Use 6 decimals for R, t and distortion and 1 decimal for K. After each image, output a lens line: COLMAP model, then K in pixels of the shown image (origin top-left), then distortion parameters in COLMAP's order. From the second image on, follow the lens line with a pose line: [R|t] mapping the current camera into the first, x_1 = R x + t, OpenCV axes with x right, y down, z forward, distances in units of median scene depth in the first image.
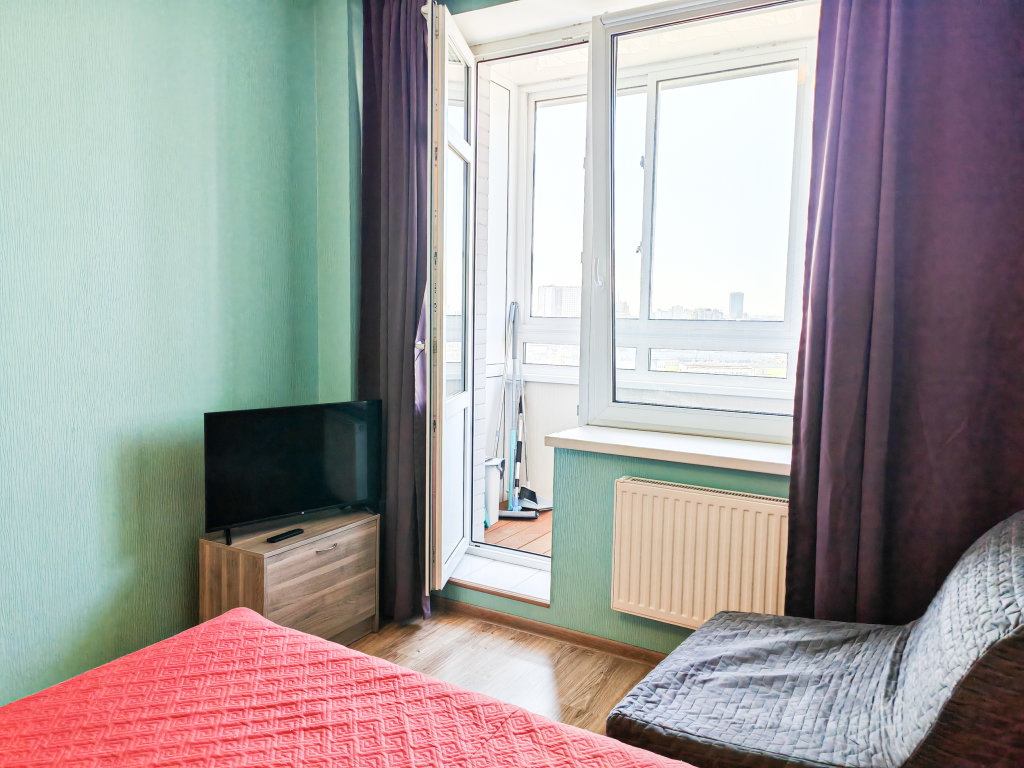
lens RADIAL K [[742.0, 0, 513.7], [0, 742.0, 384.6], [0, 0, 1]] dist [0.067916, -0.062206]
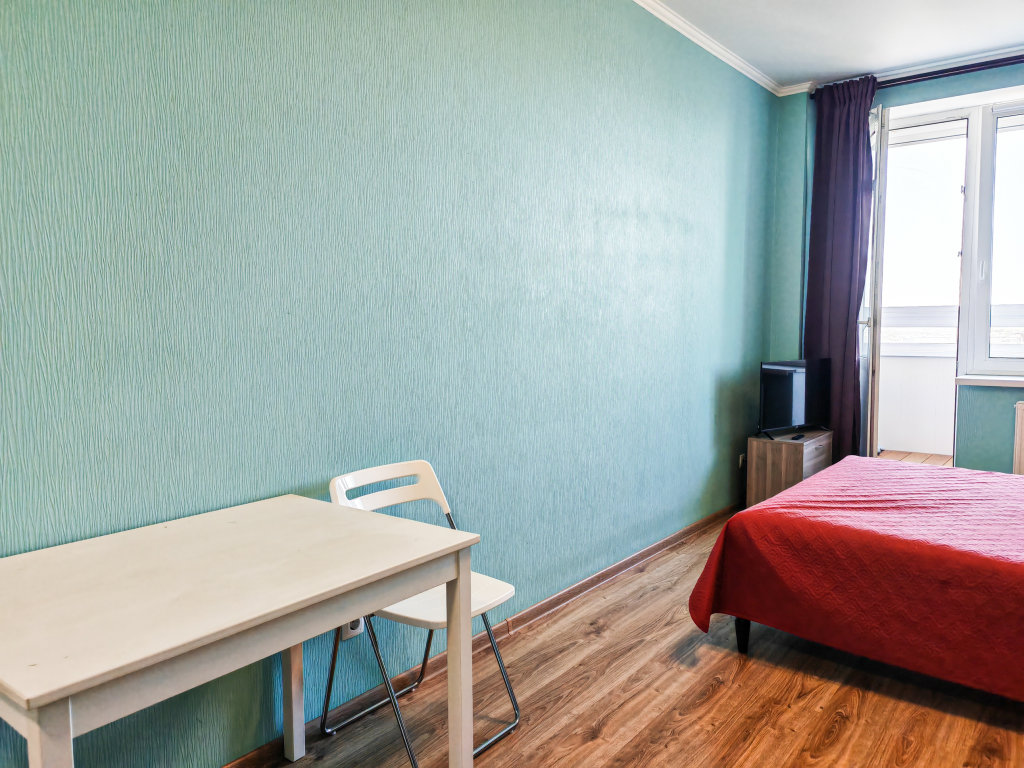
lens RADIAL K [[742.0, 0, 490.8], [0, 742.0, 387.2], [0, 0, 1]] dist [0.067916, -0.062206]
pose [[0.990624, -0.003882, -0.136561, -0.887820], [0.003479, 0.999989, -0.003189, 0.089865], [0.136572, 0.002684, 0.990627, -0.796319]]
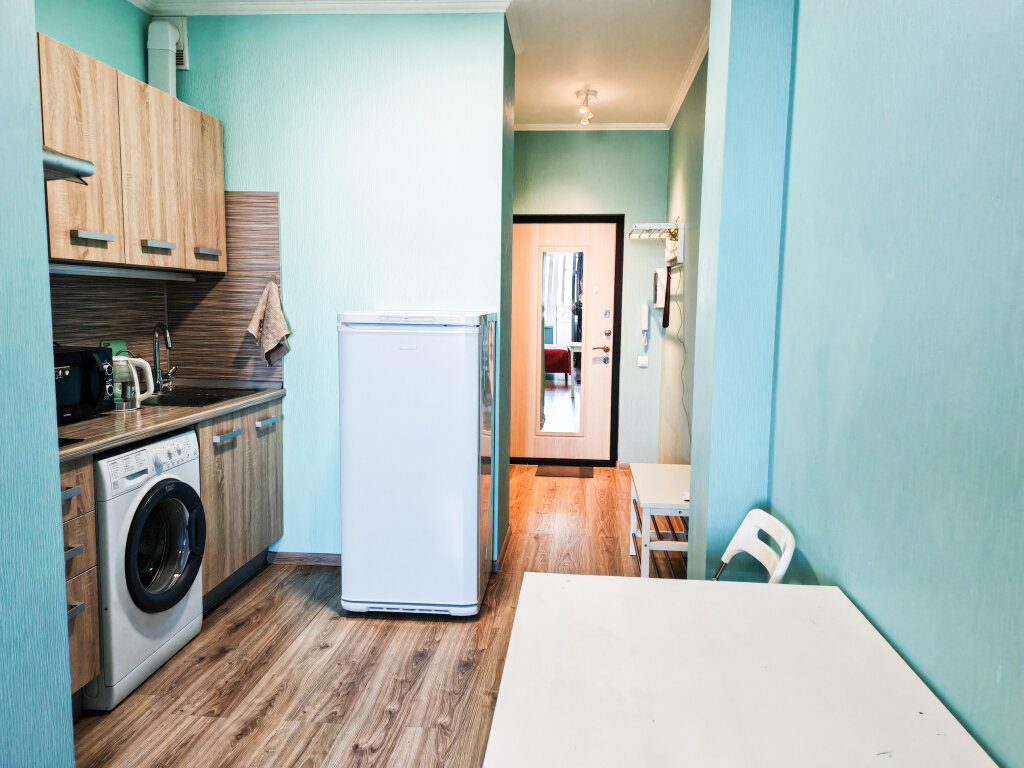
lens RADIAL K [[742.0, 0, 520.4], [0, 742.0, 381.4], [0, 0, 1]] dist [0.067916, -0.062206]
pose [[-0.905389, 0.021446, -0.424041, -0.741687], [-0.063706, 0.980556, 0.185612, -0.035767], [0.419777, 0.195065, -0.886418, 0.117190]]
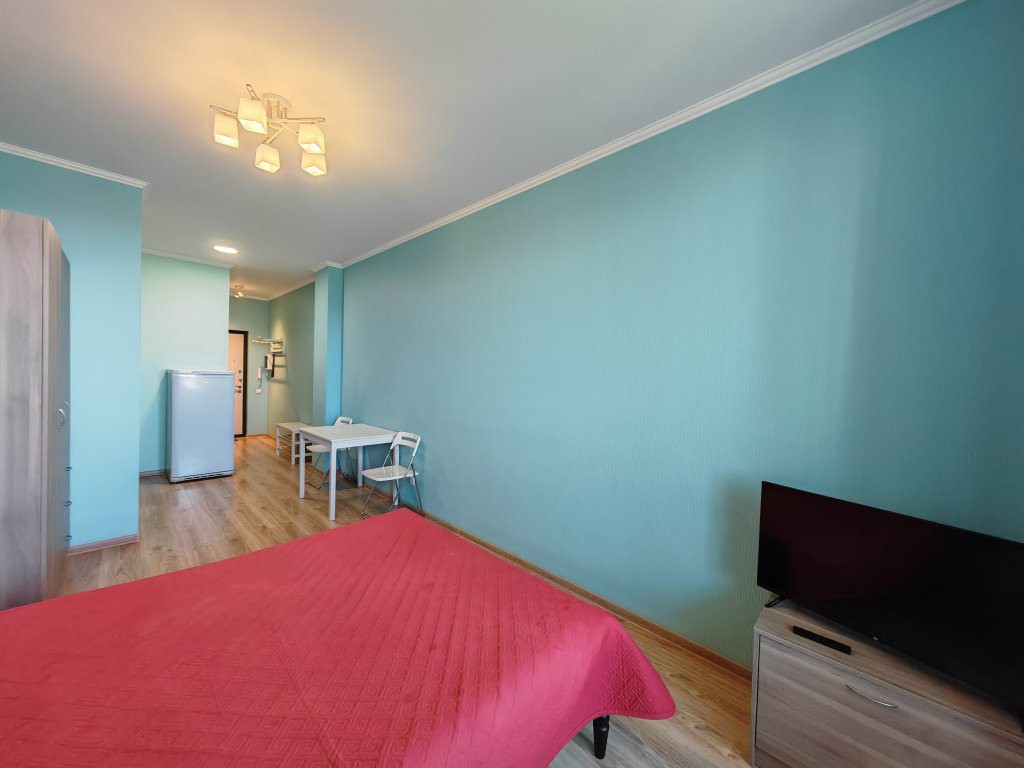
lens RADIAL K [[380.5, 0, 509.6], [0, 380.5, 387.5], [0, 0, 1]] dist [0.001057, 0.001039]
pose [[-0.246807, 0.009467, -0.969018, 0.253384], [-0.125579, 0.991208, 0.041669, -0.081057], [0.960894, 0.131972, -0.243448, 0.739892]]
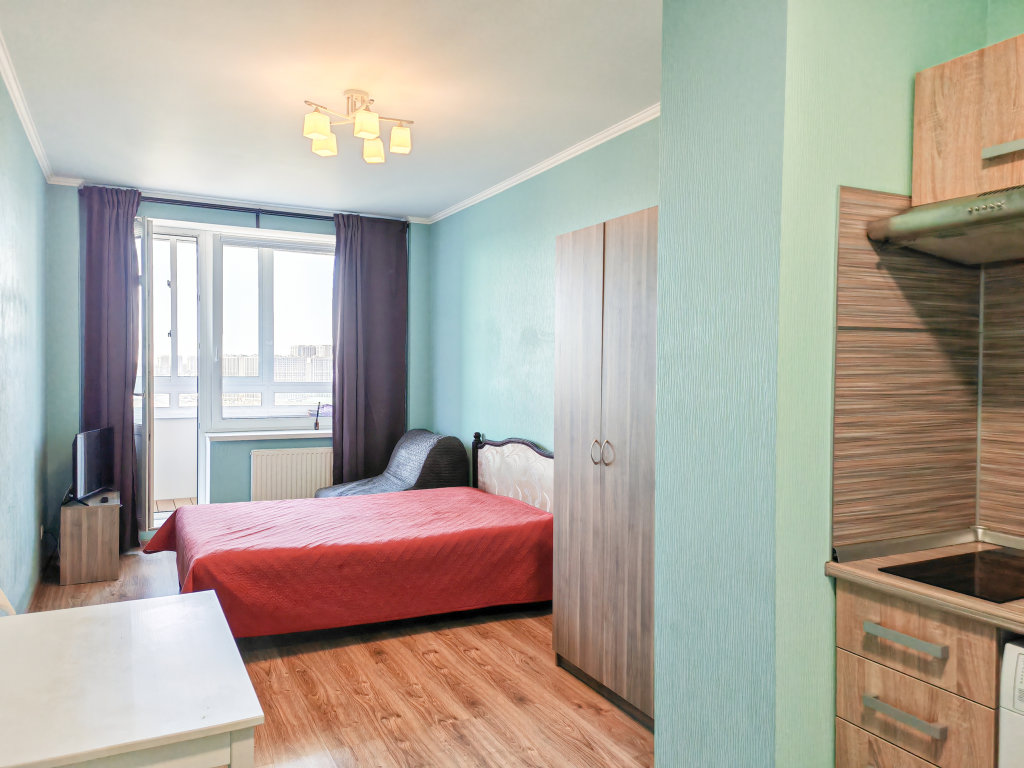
lens RADIAL K [[742.0, 0, 513.4], [0, 742.0, 385.4], [0, 0, 1]] dist [0.067916, -0.062206]
pose [[0.540046, -0.023210, 0.841315, -1.377300], [0.075019, 0.996968, -0.020651, 0.039574], [-0.838285, 0.074267, 0.540150, -0.898806]]
